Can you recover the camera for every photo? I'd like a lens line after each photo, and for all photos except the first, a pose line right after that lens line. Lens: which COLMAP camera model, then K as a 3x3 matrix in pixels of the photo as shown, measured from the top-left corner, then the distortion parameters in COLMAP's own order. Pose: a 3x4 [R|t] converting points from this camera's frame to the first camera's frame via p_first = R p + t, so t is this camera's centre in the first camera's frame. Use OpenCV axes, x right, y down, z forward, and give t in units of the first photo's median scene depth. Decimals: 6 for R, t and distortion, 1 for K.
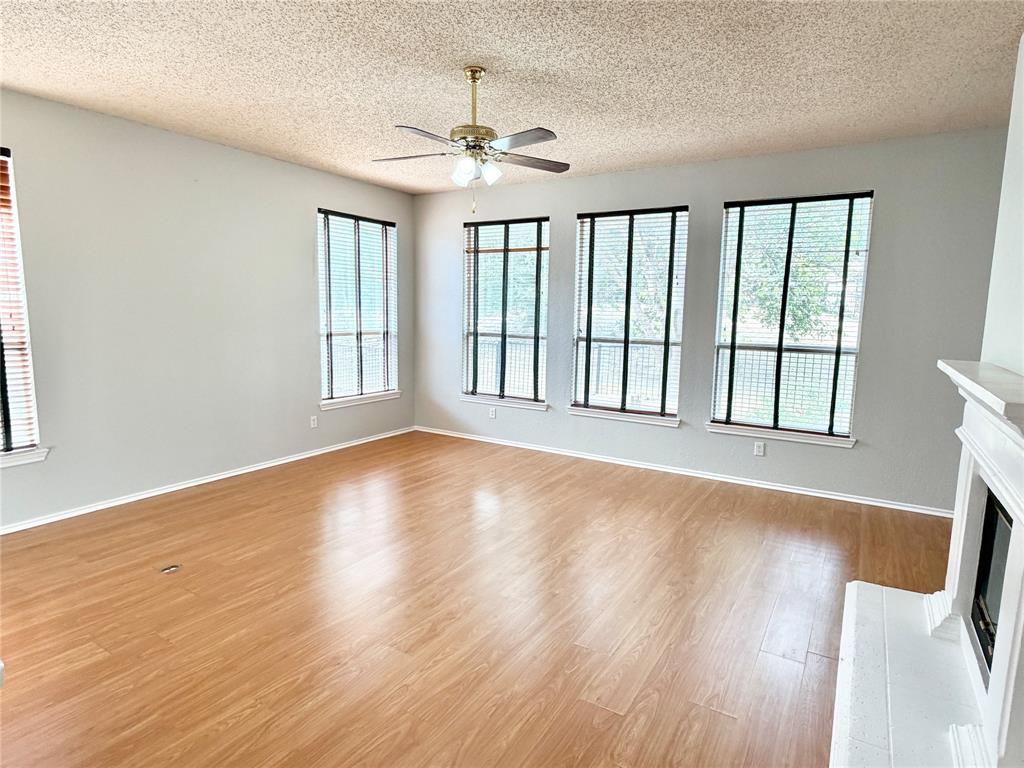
lens RADIAL K [[567.7, 0, 510.3], [0, 567.7, 387.1], [0, 0, 1]] dist [-0.002680, 0.000670]
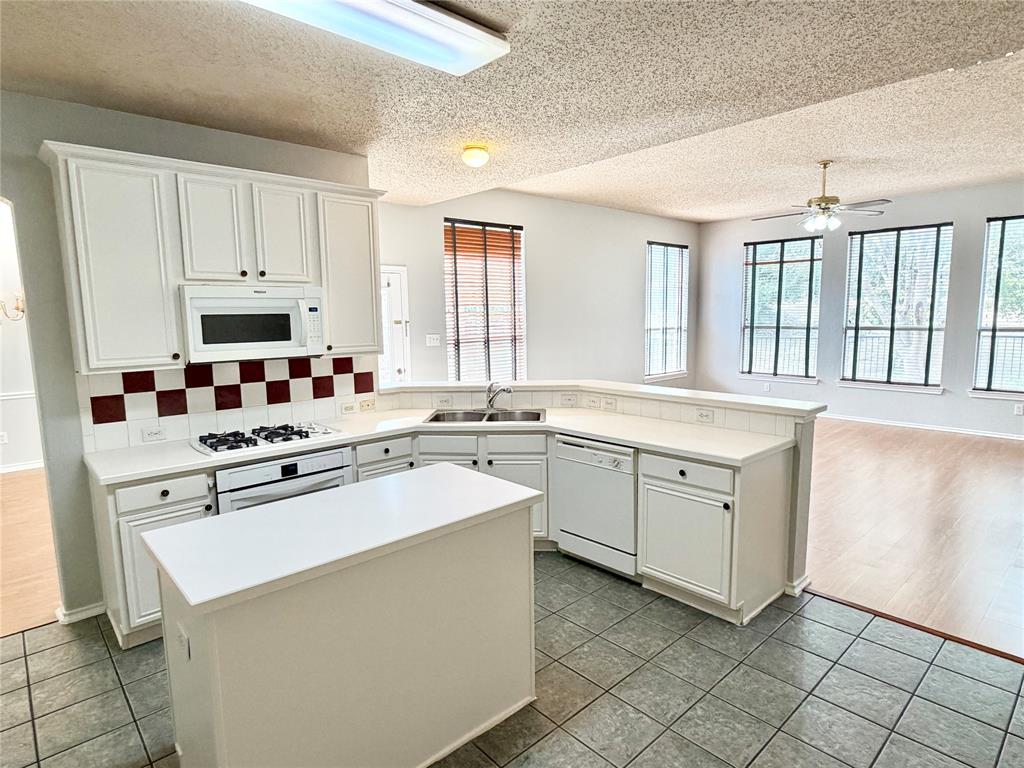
lens RADIAL K [[567.7, 0, 516.7], [0, 567.7, 386.0], [0, 0, 1]] dist [-0.002680, 0.000670]
pose [[0.962808, 0.001904, -0.270178, -0.251119], [-0.003654, 0.999975, -0.005974, 0.056390], [0.270160, 0.006739, 0.962792, -0.436950]]
